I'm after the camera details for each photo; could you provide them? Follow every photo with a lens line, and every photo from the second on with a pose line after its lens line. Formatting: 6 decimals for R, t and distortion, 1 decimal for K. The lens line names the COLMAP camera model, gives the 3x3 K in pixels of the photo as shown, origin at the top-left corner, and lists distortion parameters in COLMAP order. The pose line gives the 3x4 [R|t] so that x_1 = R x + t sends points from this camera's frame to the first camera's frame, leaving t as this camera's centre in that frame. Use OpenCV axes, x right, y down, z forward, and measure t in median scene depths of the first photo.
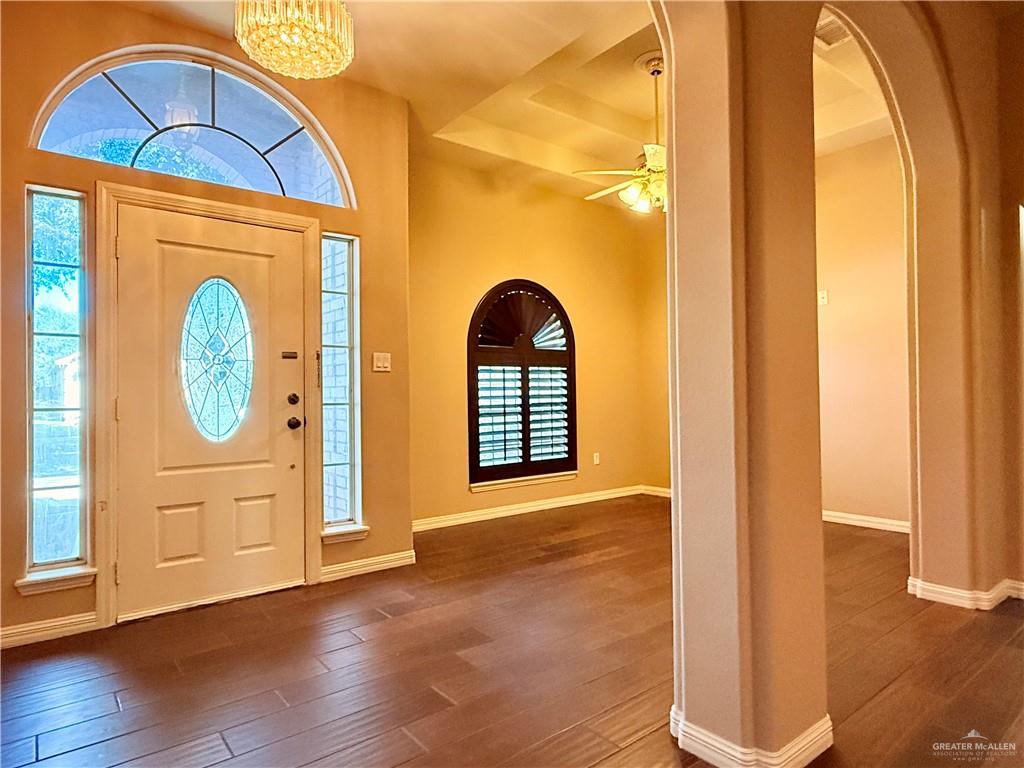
lens RADIAL K [[604.0, 0, 511.6], [0, 604.0, 384.7], [0, 0, 1]] dist [0.013929, -0.001910]
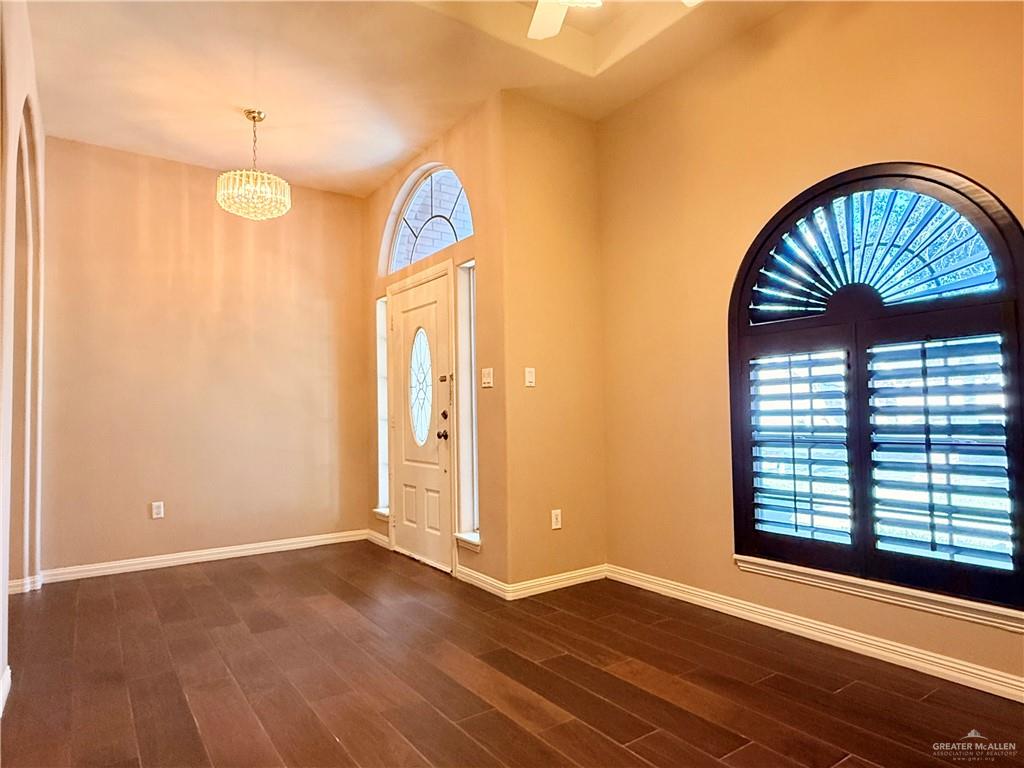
lens RADIAL K [[604.0, 0, 501.9], [0, 604.0, 385.0], [0, 0, 1]] dist [0.013929, -0.001910]
pose [[-0.060298, -0.030852, -0.997703, 0.524541], [0.035072, 0.998840, -0.033007, 0.004819], [0.997564, -0.036982, -0.059146, 0.747409]]
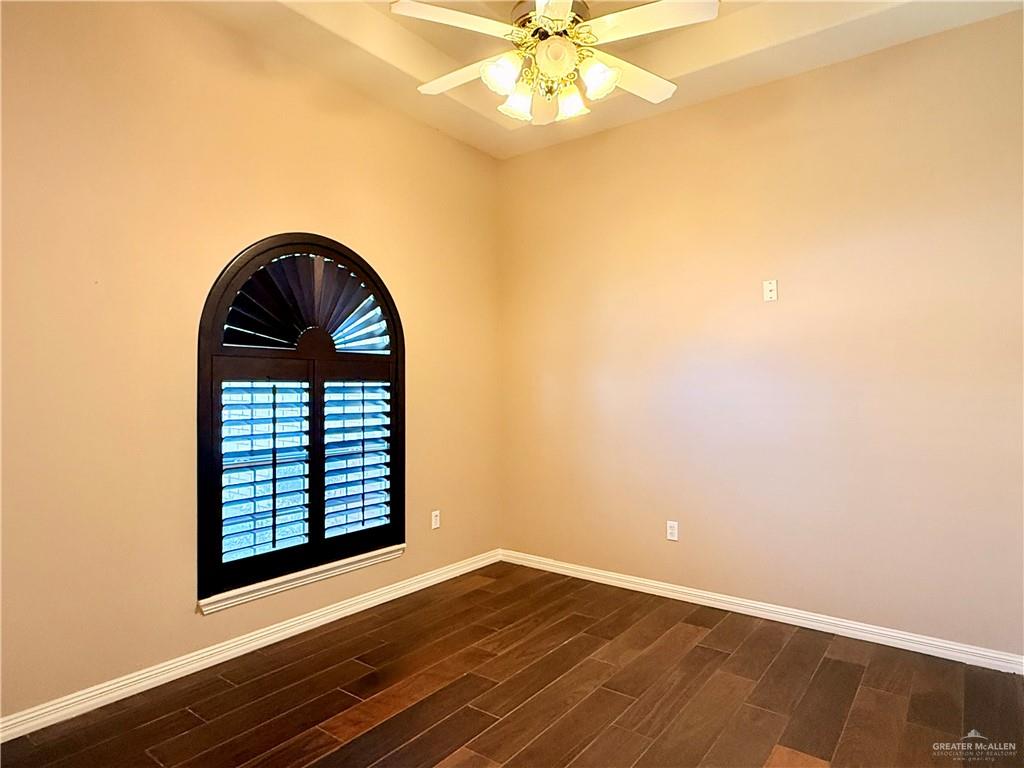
lens RADIAL K [[604.0, 0, 513.0], [0, 604.0, 387.0], [0, 0, 1]] dist [0.013929, -0.001910]
pose [[0.968253, 0.013925, 0.249584, 0.060804], [-0.017334, 0.999784, 0.011465, -0.034926], [-0.249370, -0.015428, 0.968285, 0.375905]]
